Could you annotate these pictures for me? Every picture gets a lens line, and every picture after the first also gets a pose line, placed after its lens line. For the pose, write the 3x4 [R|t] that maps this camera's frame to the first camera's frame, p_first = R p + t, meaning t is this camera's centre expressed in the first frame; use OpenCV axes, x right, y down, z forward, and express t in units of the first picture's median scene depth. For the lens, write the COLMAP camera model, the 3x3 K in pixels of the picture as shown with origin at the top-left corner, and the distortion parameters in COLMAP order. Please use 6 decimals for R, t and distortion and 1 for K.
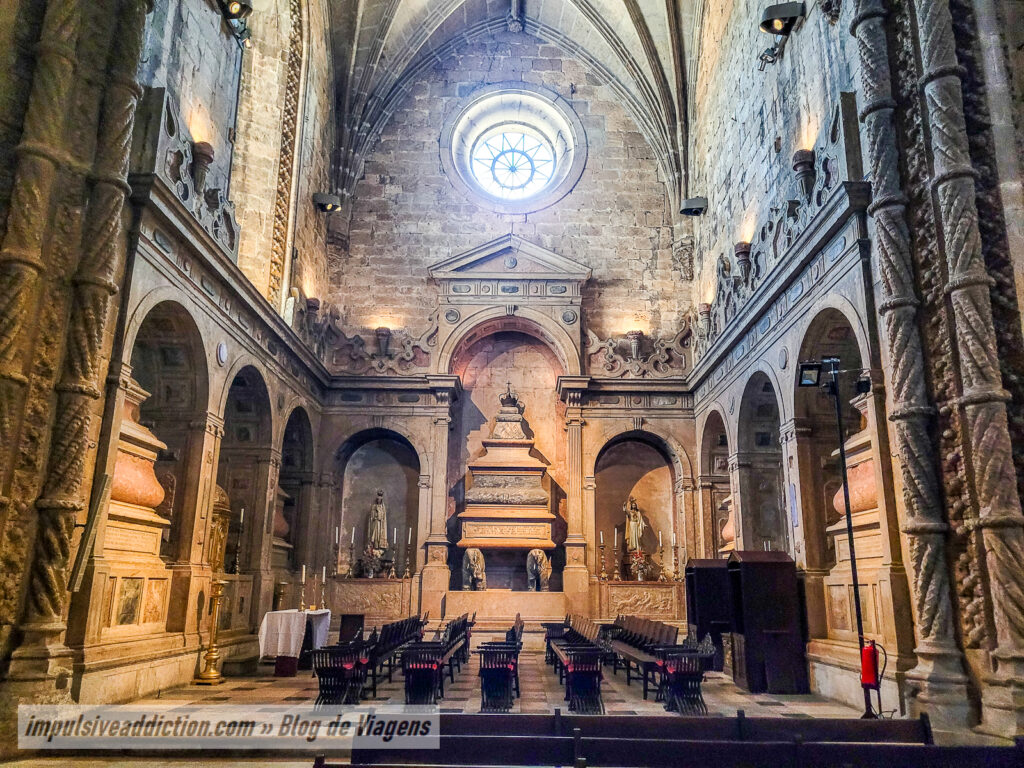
lens RADIAL K [[777.1, 0, 519.3], [0, 777.1, 388.1], [0, 0, 1]] dist [0.060549, -0.048625]
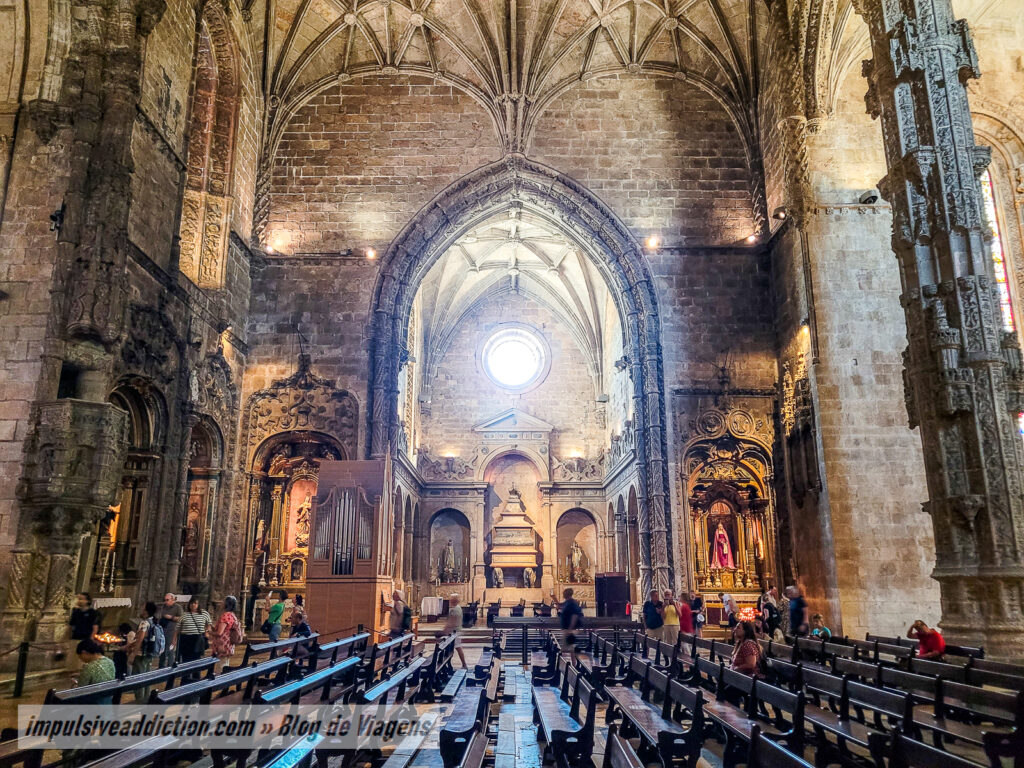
lens RADIAL K [[777.1, 0, 519.3], [0, 777.1, 388.1], [0, 0, 1]] dist [0.060549, -0.048625]
pose [[0.999710, -0.011322, 0.021270, -0.038418], [0.011176, 0.999913, 0.006969, -0.269088], [-0.021347, -0.006729, 0.999749, -1.006995]]
